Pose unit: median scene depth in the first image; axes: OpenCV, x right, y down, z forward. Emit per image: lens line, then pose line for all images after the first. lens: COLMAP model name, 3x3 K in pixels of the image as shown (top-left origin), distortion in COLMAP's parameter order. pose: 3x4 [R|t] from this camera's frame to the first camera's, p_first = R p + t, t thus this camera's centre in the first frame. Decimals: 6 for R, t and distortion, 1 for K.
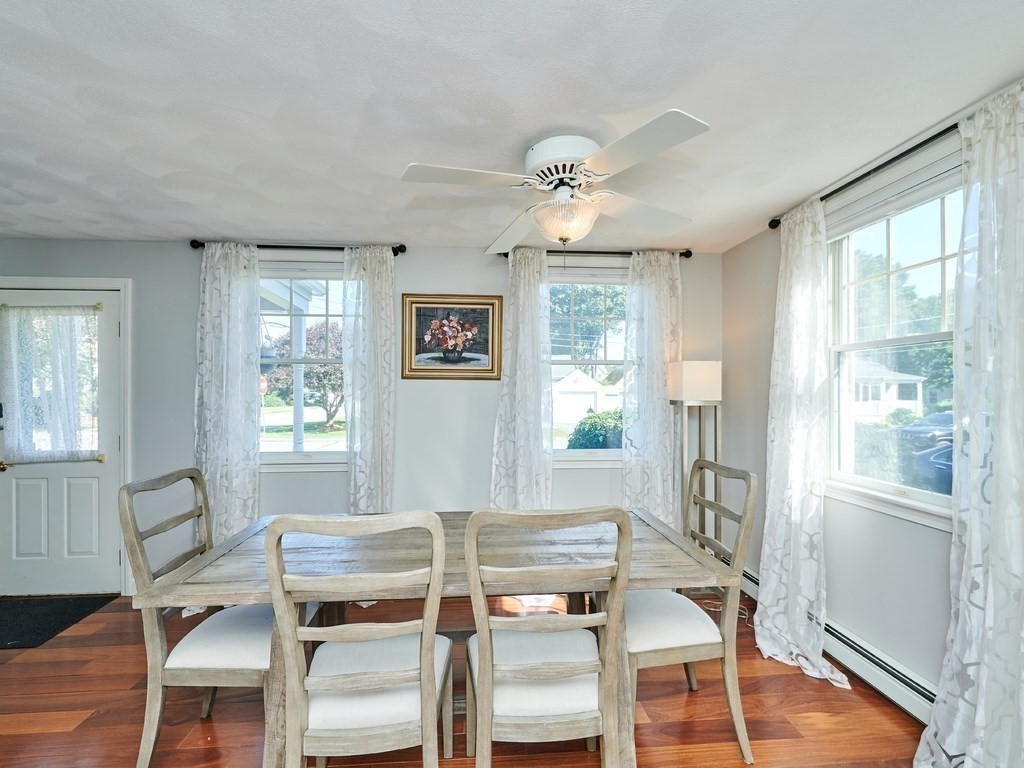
lens RADIAL K [[456.3, 0, 506.8], [0, 456.3, 390.5], [0, 0, 1]] dist [-0.001535, -0.000156]
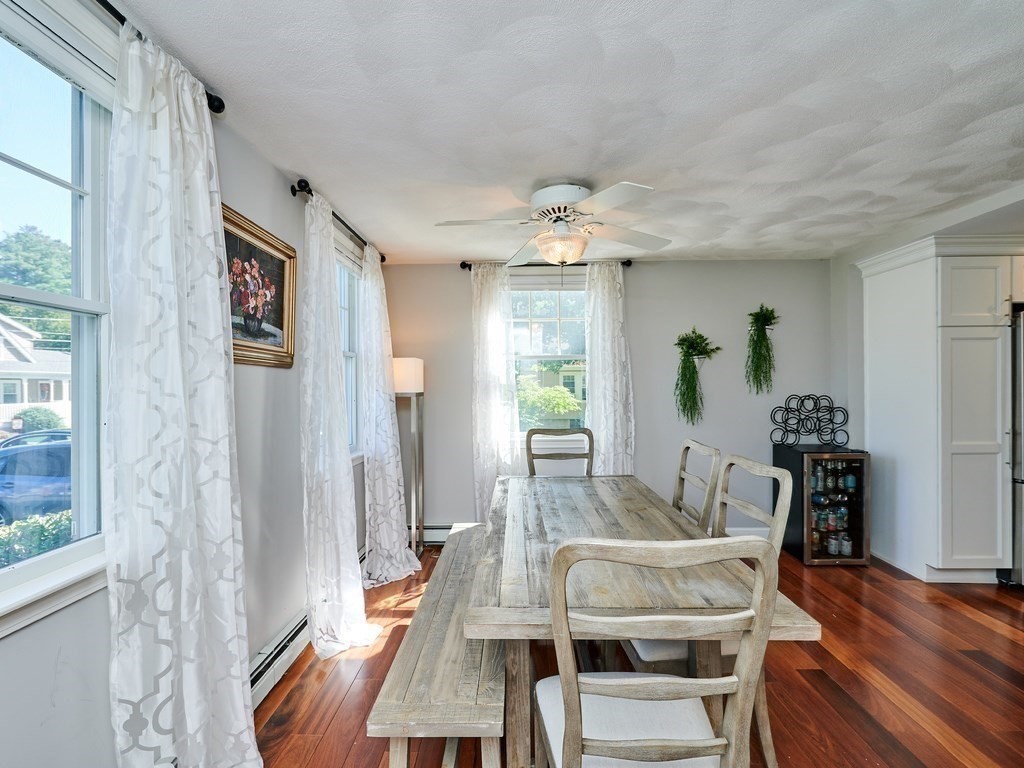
lens RADIAL K [[456.3, 0, 506.8], [0, 456.3, 390.5], [0, 0, 1]] dist [-0.001535, -0.000156]
pose [[0.082925, -0.014736, 0.996447, -0.692378], [0.006803, 0.999876, 0.014221, 0.003807], [-0.996533, 0.005600, 0.083015, 0.618091]]
